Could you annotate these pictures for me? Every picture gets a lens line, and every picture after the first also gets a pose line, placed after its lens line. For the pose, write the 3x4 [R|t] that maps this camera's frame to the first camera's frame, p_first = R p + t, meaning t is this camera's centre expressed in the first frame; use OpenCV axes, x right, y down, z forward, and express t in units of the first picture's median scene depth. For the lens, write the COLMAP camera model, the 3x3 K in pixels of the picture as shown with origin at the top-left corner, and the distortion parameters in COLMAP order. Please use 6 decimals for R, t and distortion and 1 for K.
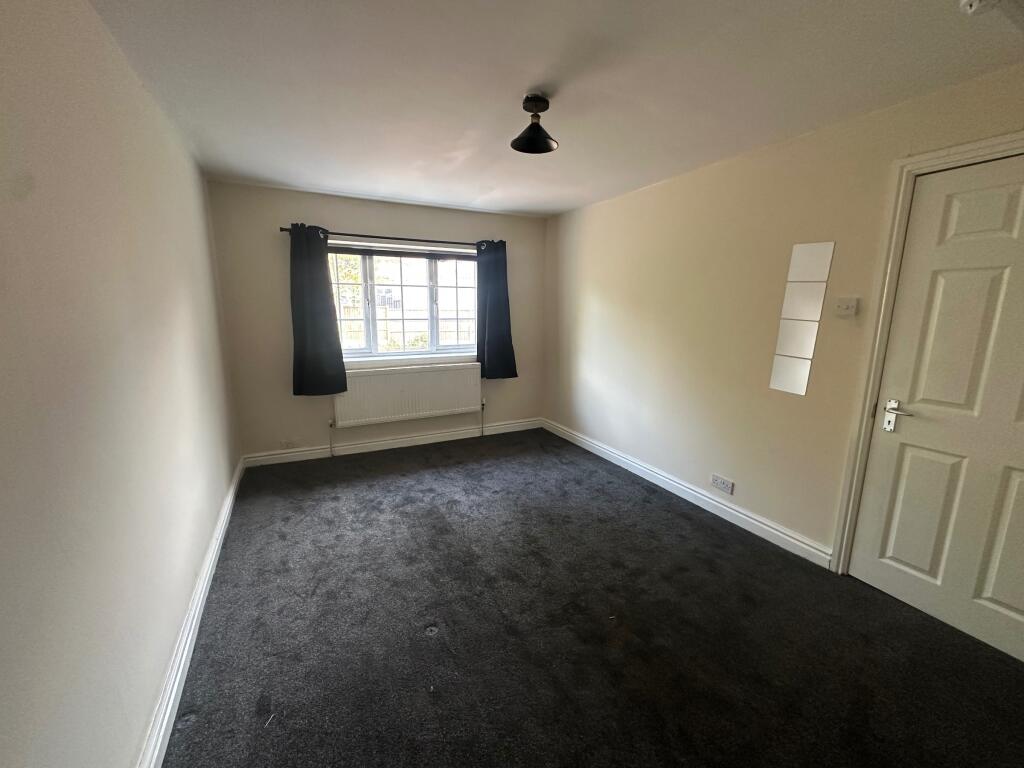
lens RADIAL K [[407.5, 0, 512.0], [0, 407.5, 384.0], [0, 0, 1]] dist [-0.002620, 0.000233]
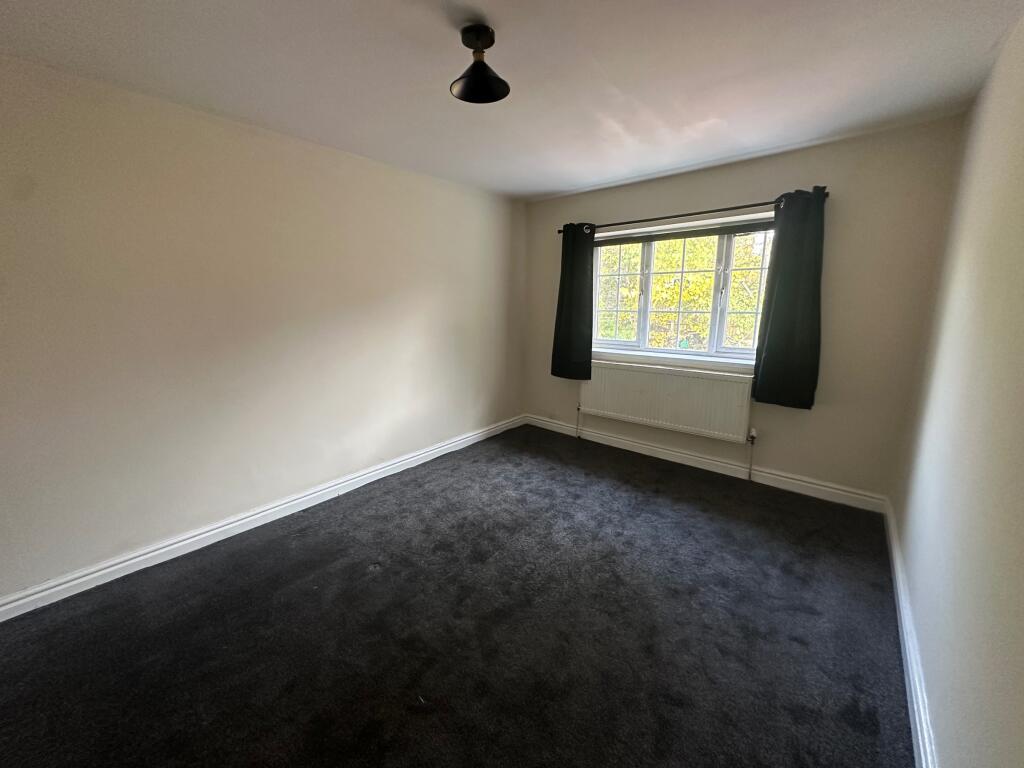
lens RADIAL K [[407.5, 0, 512.0], [0, 407.5, 384.0], [0, 0, 1]] dist [-0.002620, 0.000233]
pose [[0.381608, 0.175914, -0.907430, 0.463564], [-0.164442, 0.978983, 0.120631, -0.064572], [0.909579, 0.103186, 0.402516, 0.405934]]
